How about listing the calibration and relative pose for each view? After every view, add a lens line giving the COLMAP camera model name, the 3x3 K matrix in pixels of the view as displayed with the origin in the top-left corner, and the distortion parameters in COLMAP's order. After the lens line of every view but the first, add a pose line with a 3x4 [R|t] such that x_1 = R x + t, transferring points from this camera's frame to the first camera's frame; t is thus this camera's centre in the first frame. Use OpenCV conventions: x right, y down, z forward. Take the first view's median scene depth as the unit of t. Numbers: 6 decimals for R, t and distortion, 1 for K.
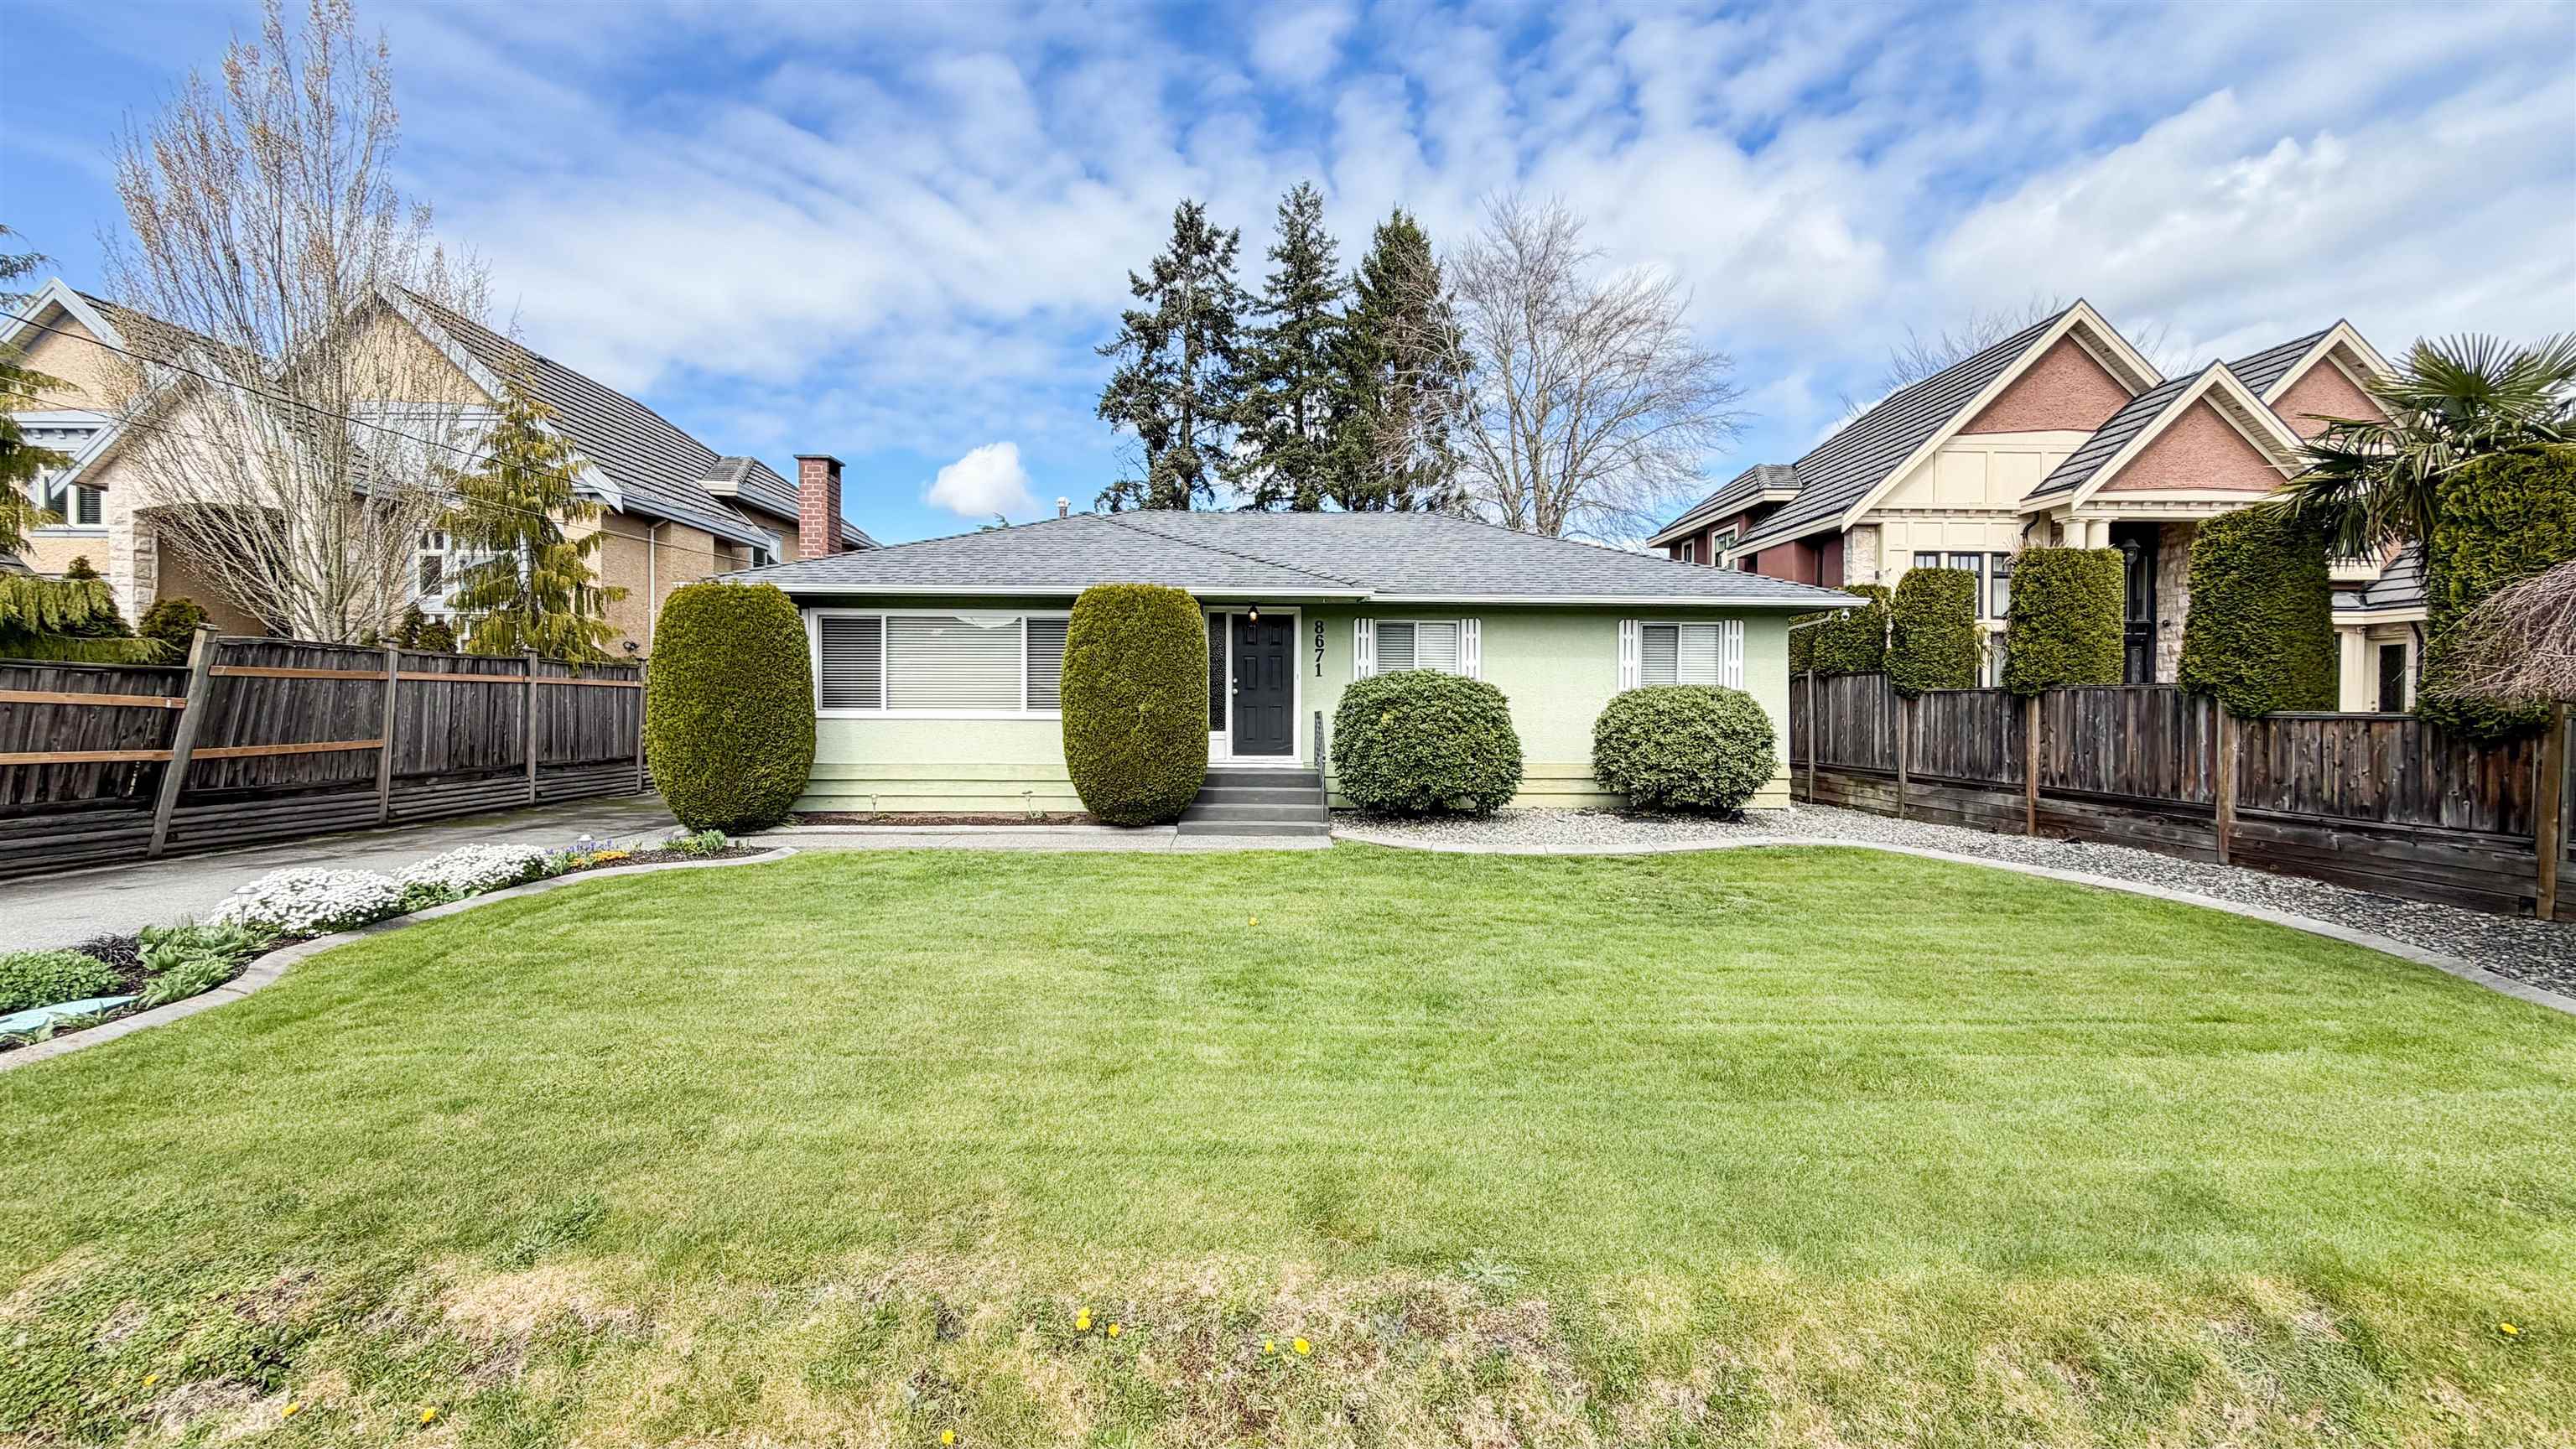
lens RADIAL K [[1025.5, 0, 1300.2], [0, 1025.5, 720.2], [0, 0, 1]] dist [0.000460, -0.000027]
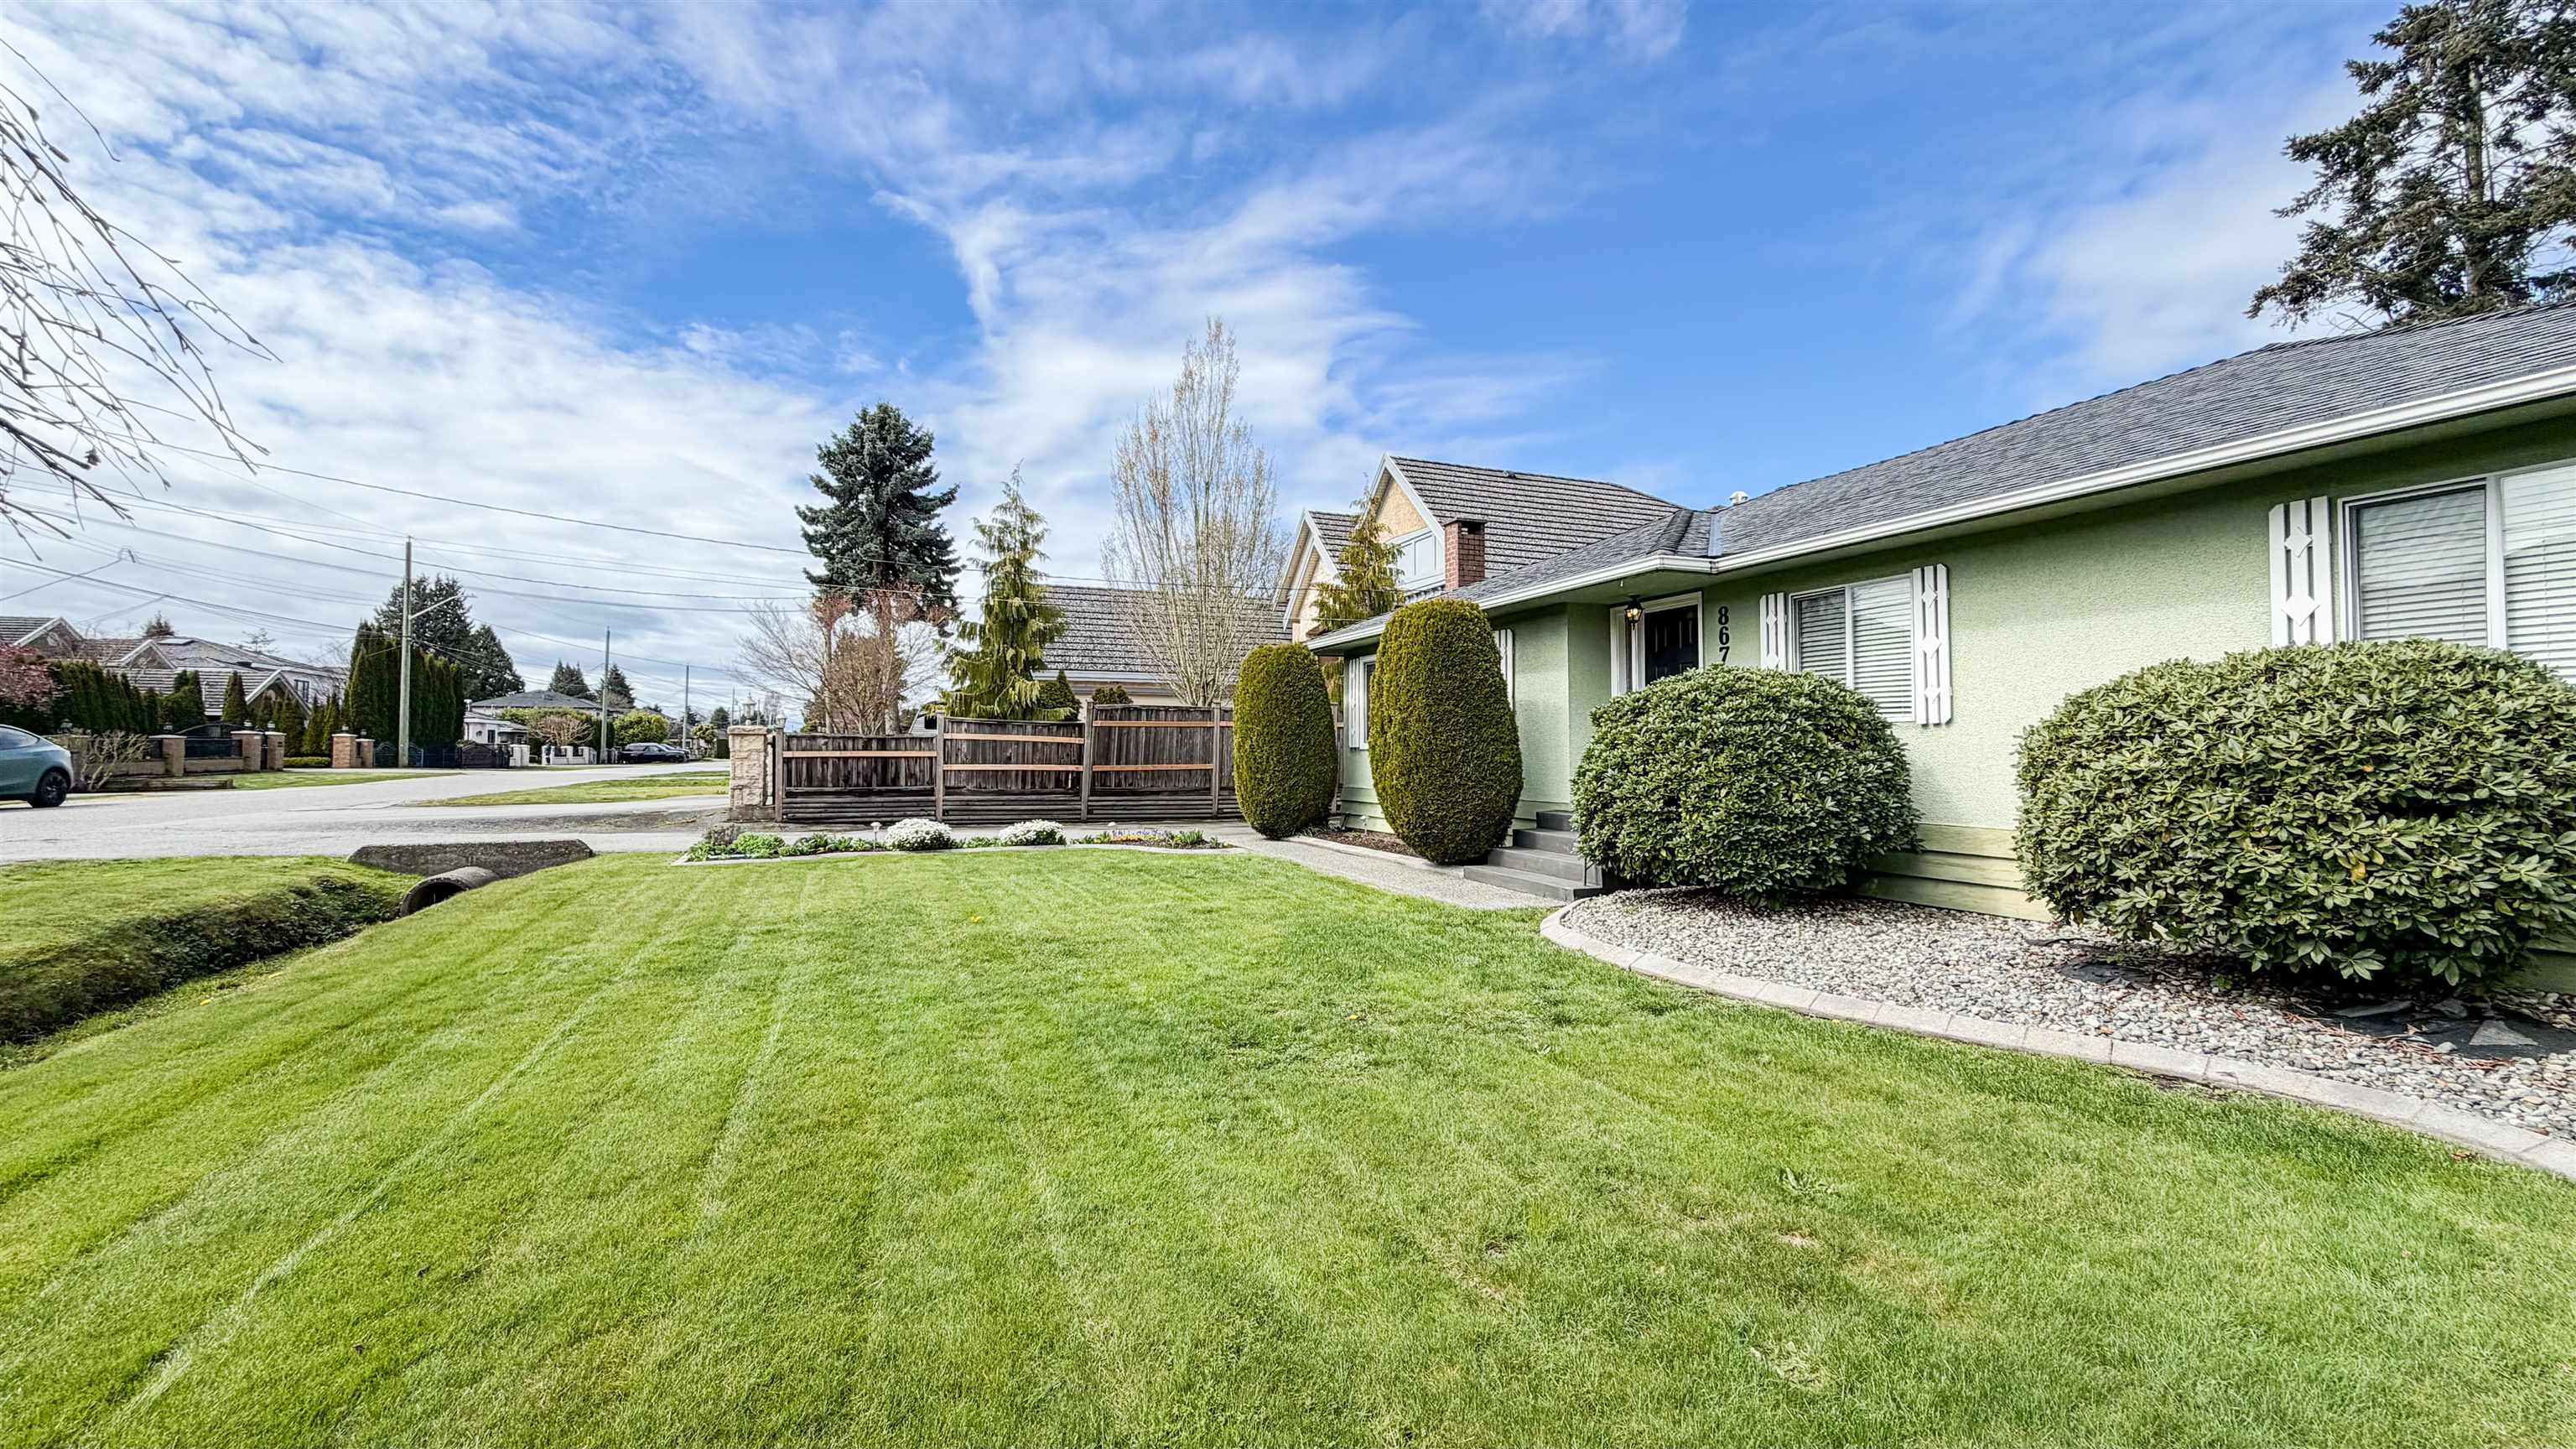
lens RADIAL K [[1027.8, 0, 1288.0], [0, 1027.8, 724.5], [0, 0, 1]] dist [-0.000636, 0.000239]
pose [[0.338665, -0.029796, -0.940435, 0.667681], [-0.009330, 0.999343, -0.035023, 0.012461], [0.940861, 0.020635, 0.338165, 0.561282]]
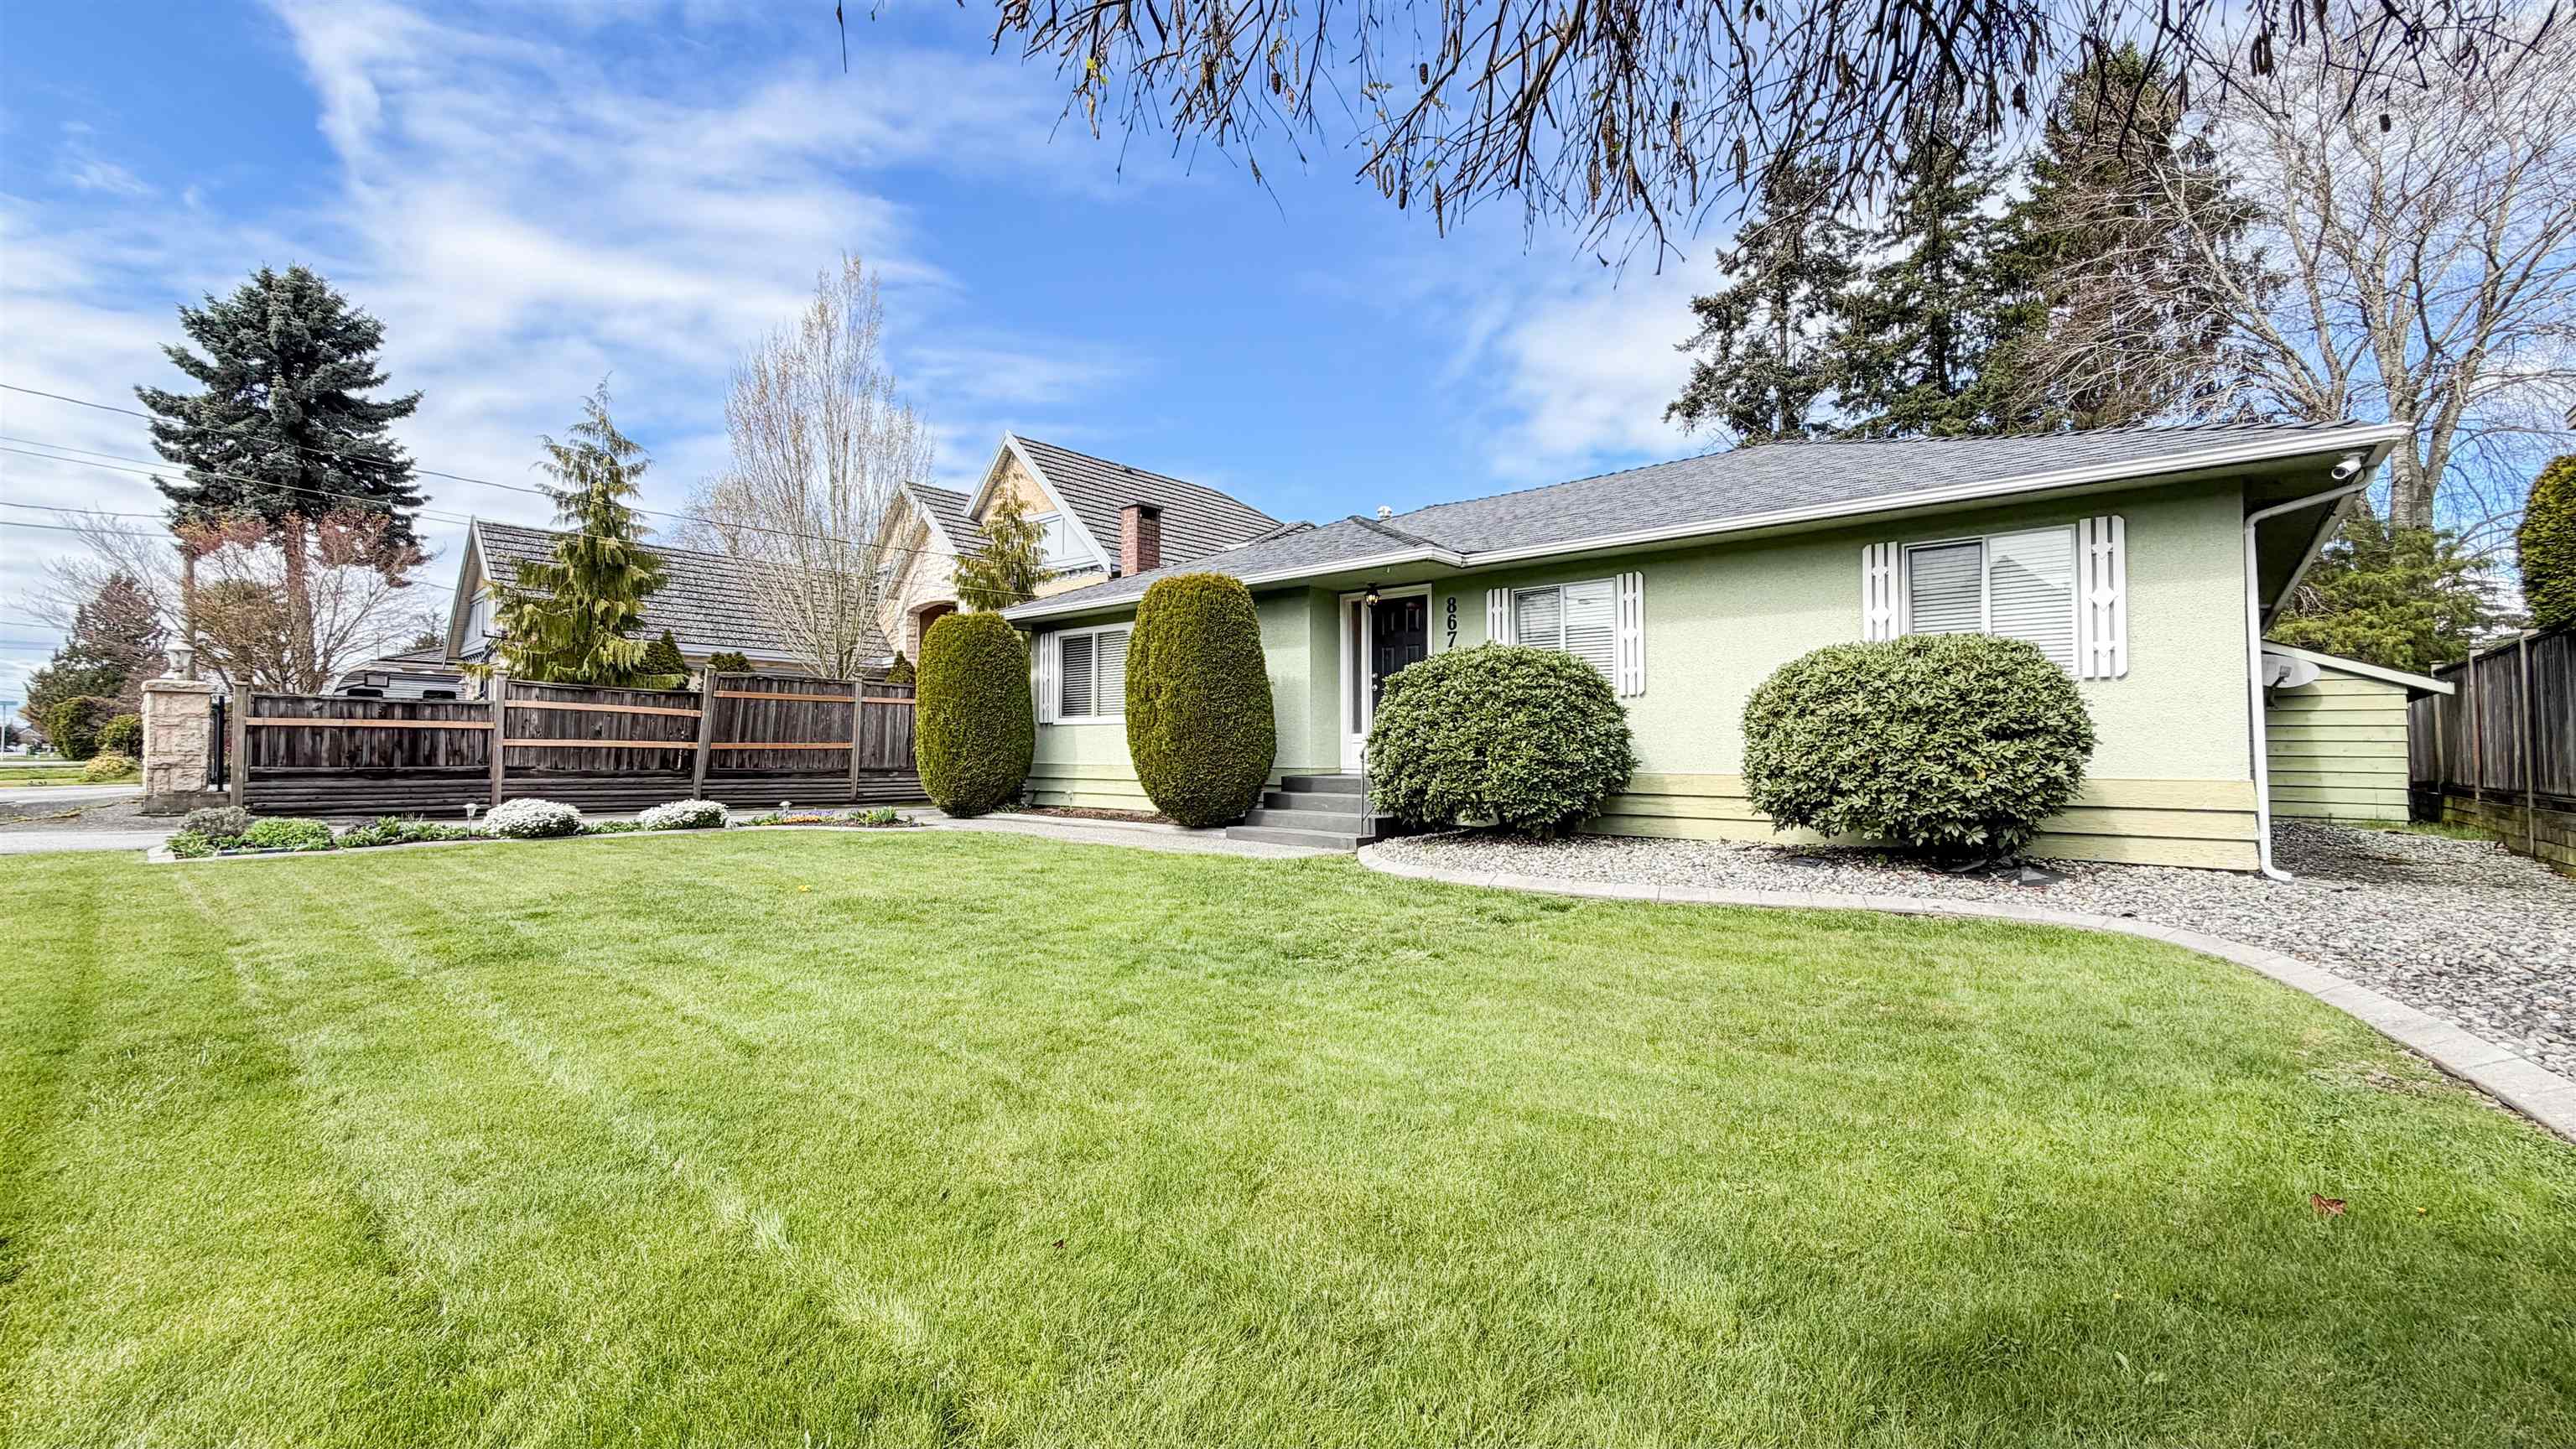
lens RADIAL K [[1027.8, 0, 1288.0], [0, 1027.8, 724.5], [0, 0, 1]] dist [-0.000636, 0.000239]
pose [[0.724666, -0.021545, -0.688764, 0.568817], [-0.008343, 0.999164, -0.040033, 0.045730], [0.689050, 0.034757, 0.723880, 0.363324]]
